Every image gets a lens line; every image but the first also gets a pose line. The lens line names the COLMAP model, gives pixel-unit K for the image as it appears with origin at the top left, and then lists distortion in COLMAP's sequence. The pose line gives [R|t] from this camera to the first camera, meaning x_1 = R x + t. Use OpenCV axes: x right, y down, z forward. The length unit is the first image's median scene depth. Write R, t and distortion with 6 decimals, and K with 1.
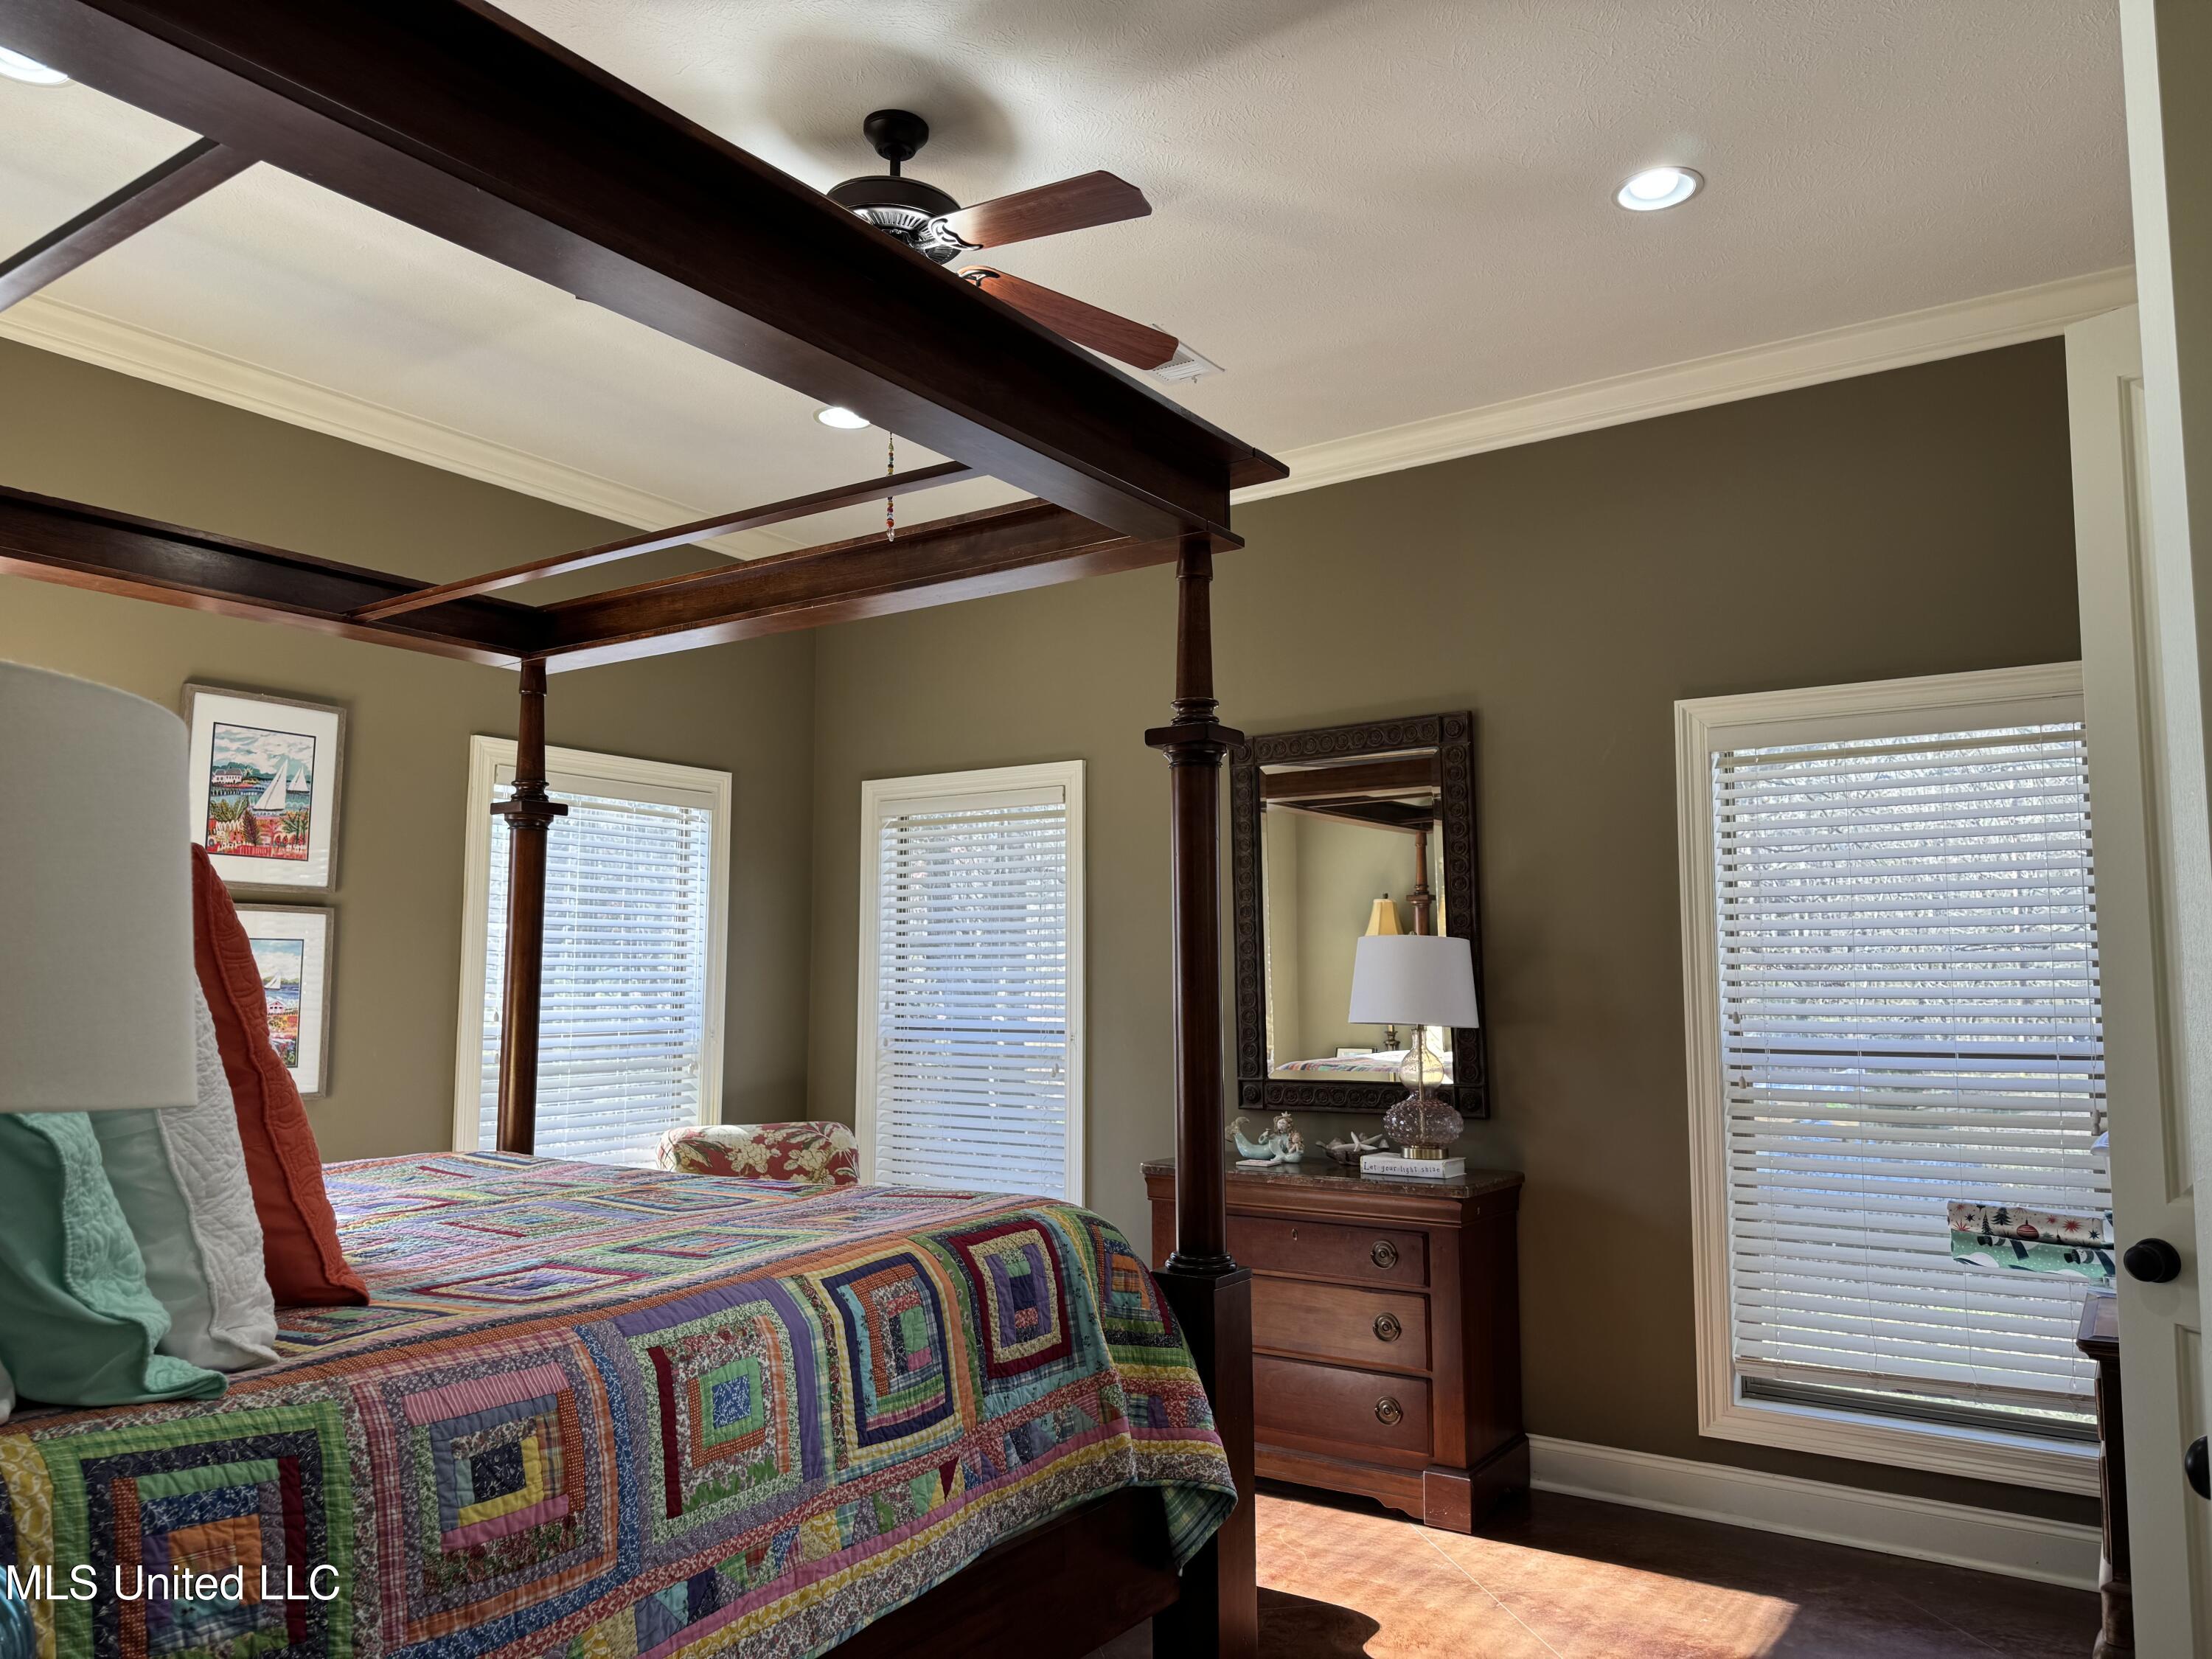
lens RADIAL K [[1549.6, 0, 1106.0], [0, 1549.6, 829.5], [0, 0, 1]] dist [0.059185, -0.066506]
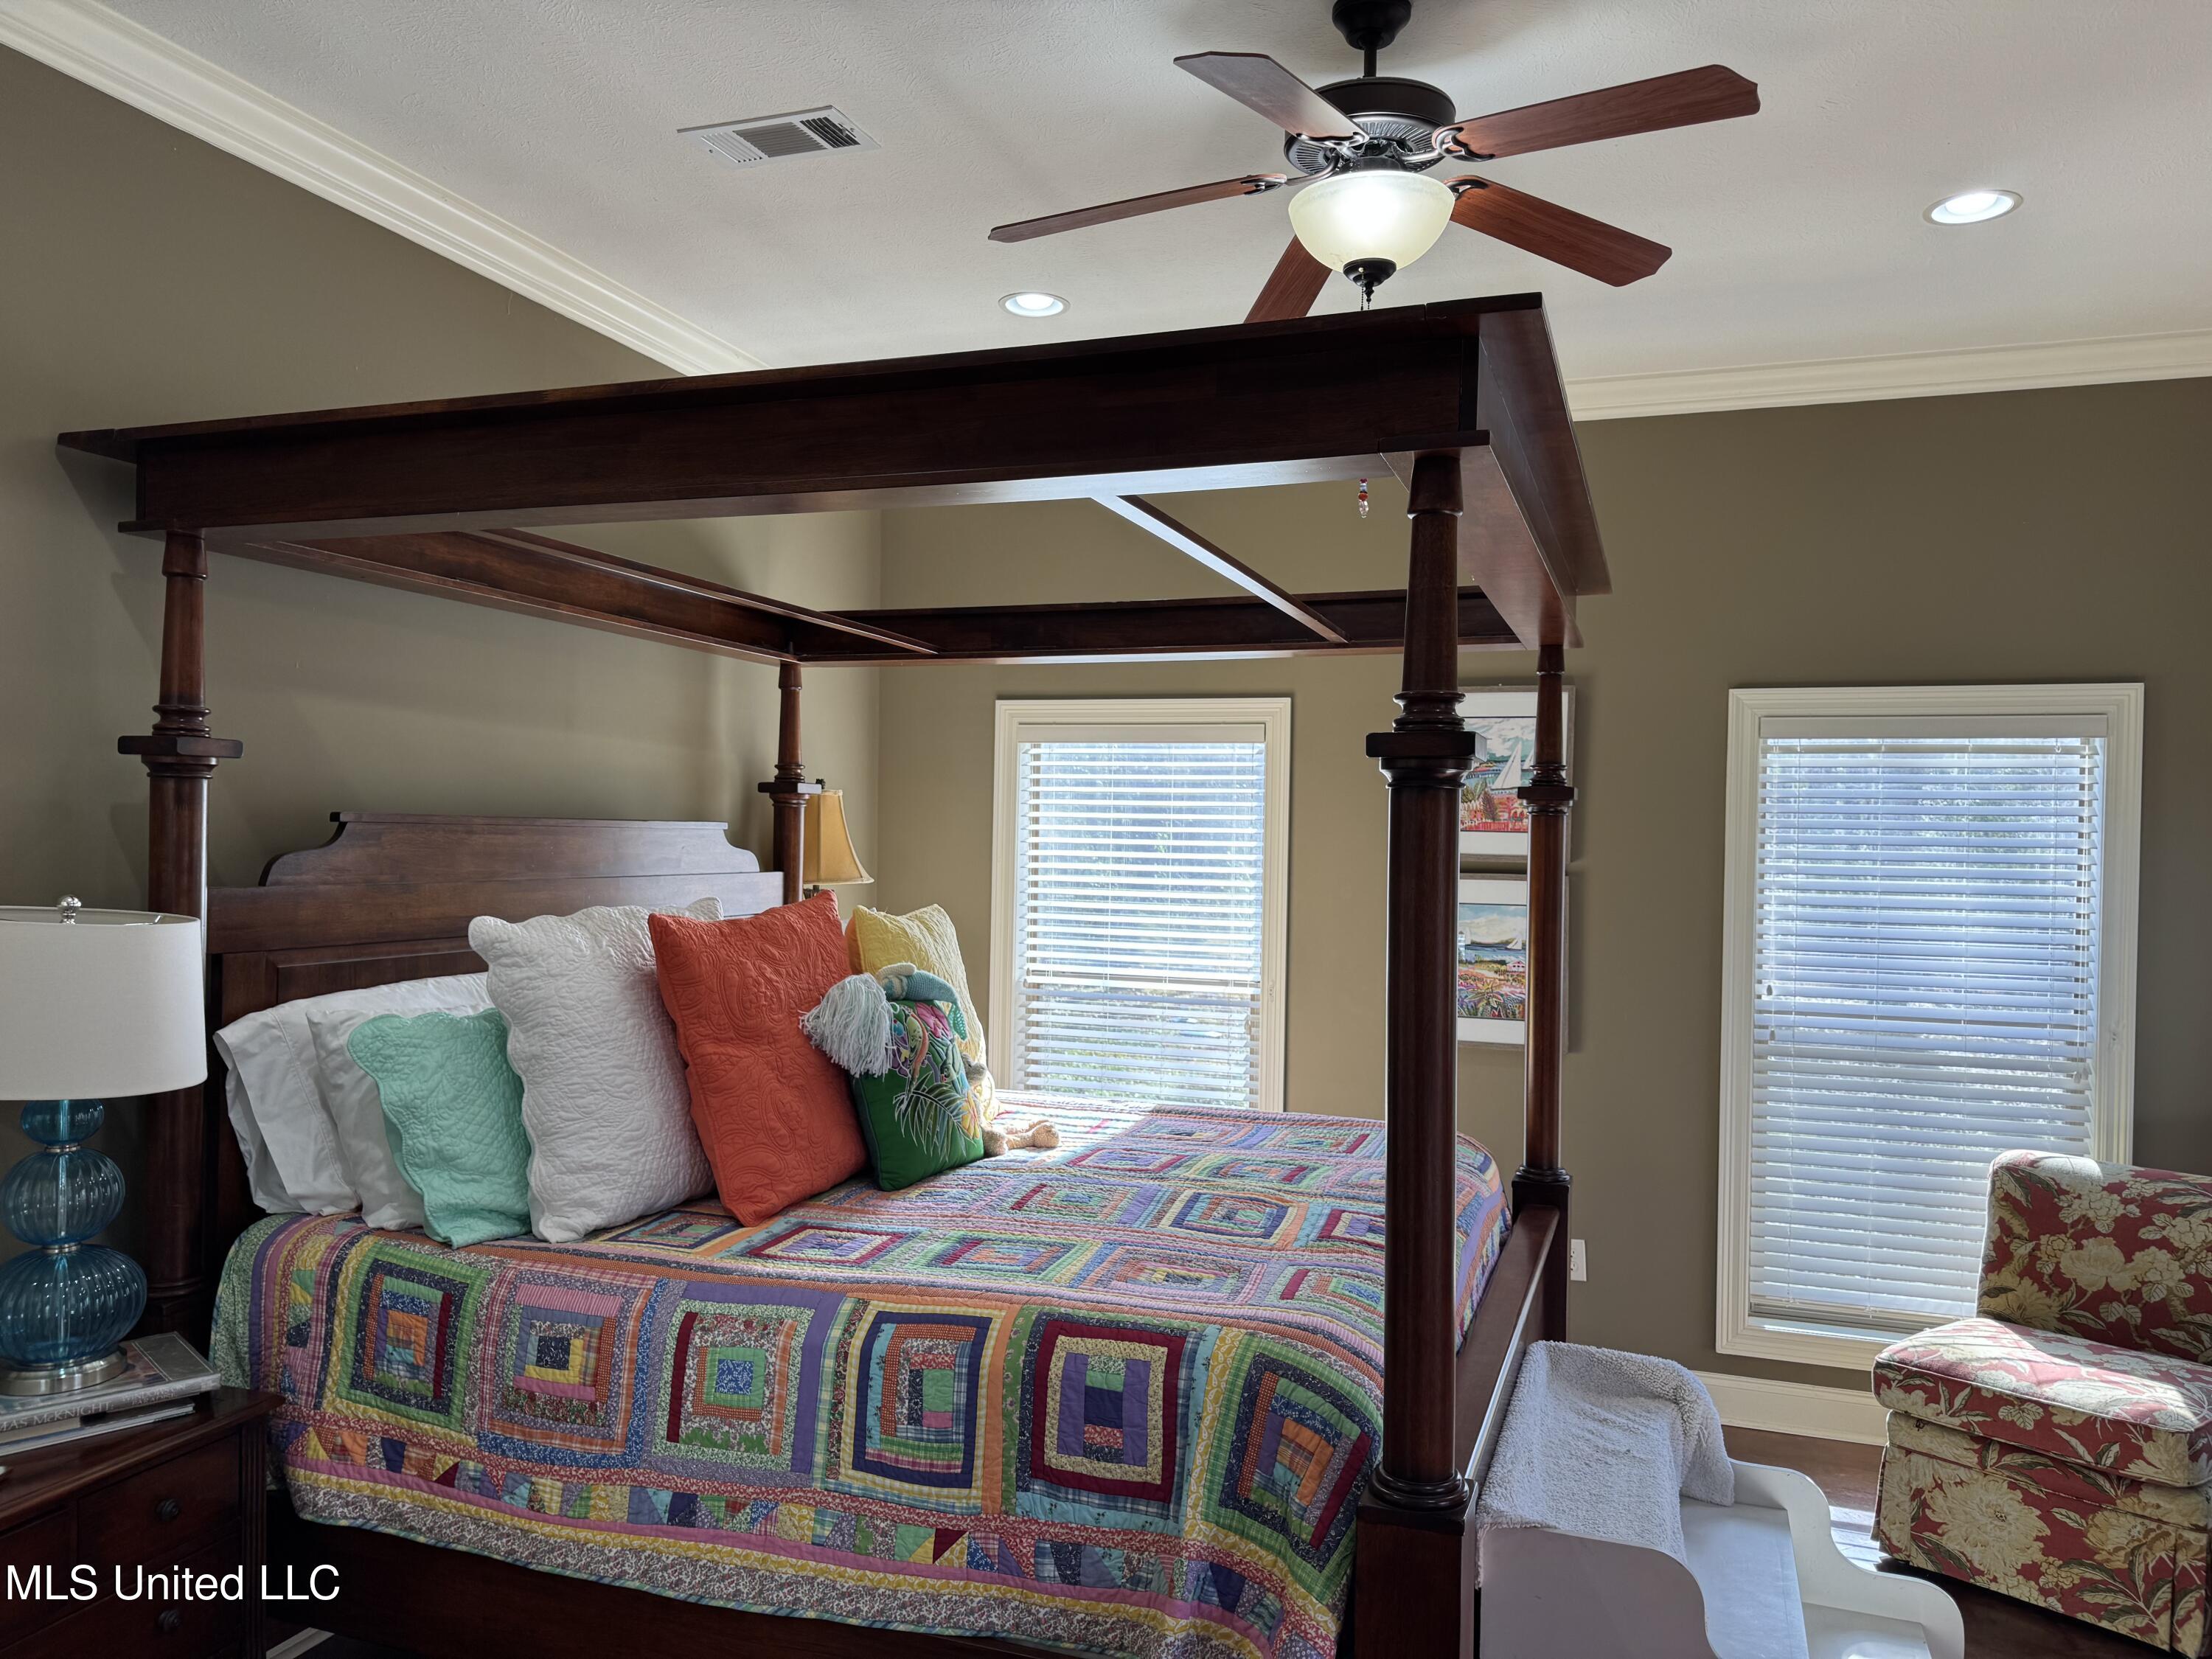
lens RADIAL K [[1549.6, 0, 1106.0], [0, 1549.6, 829.5], [0, 0, 1]] dist [0.059185, -0.066506]
pose [[0.267410, 0.007910, -0.963550, 0.949185], [0.075924, 0.996684, 0.029253, -0.078153], [0.960587, -0.080979, 0.265923, 0.898785]]
